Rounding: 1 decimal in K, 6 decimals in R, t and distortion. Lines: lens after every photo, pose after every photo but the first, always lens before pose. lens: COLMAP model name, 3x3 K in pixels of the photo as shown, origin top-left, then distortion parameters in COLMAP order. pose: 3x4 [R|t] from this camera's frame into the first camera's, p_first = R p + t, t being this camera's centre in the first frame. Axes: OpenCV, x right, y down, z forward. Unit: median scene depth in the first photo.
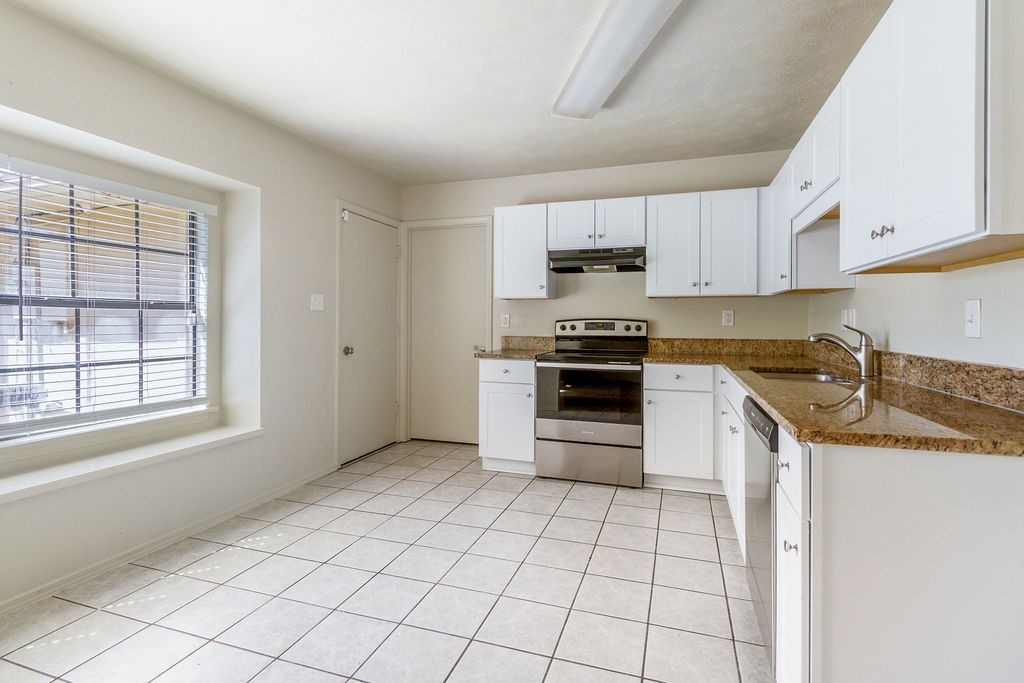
lens RADIAL K [[489.8, 0, 517.1], [0, 489.8, 321.3], [0, 0, 1]] dist [0.001287, -0.000367]
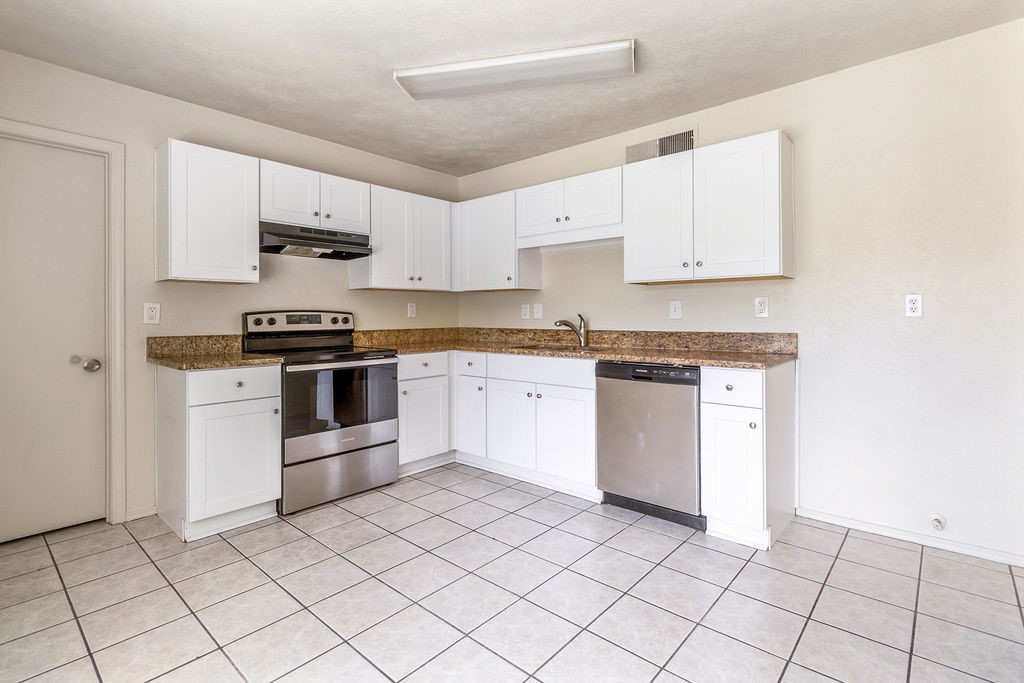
lens RADIAL K [[489.8, 0, 520.8], [0, 489.8, 312.9], [0, 0, 1]] dist [0.001287, -0.000367]
pose [[0.388710, -0.000688, 0.921360, -0.494386], [0.006297, 0.999978, -0.001909, 0.003215], [-0.921339, 0.006544, 0.388705, 0.338340]]
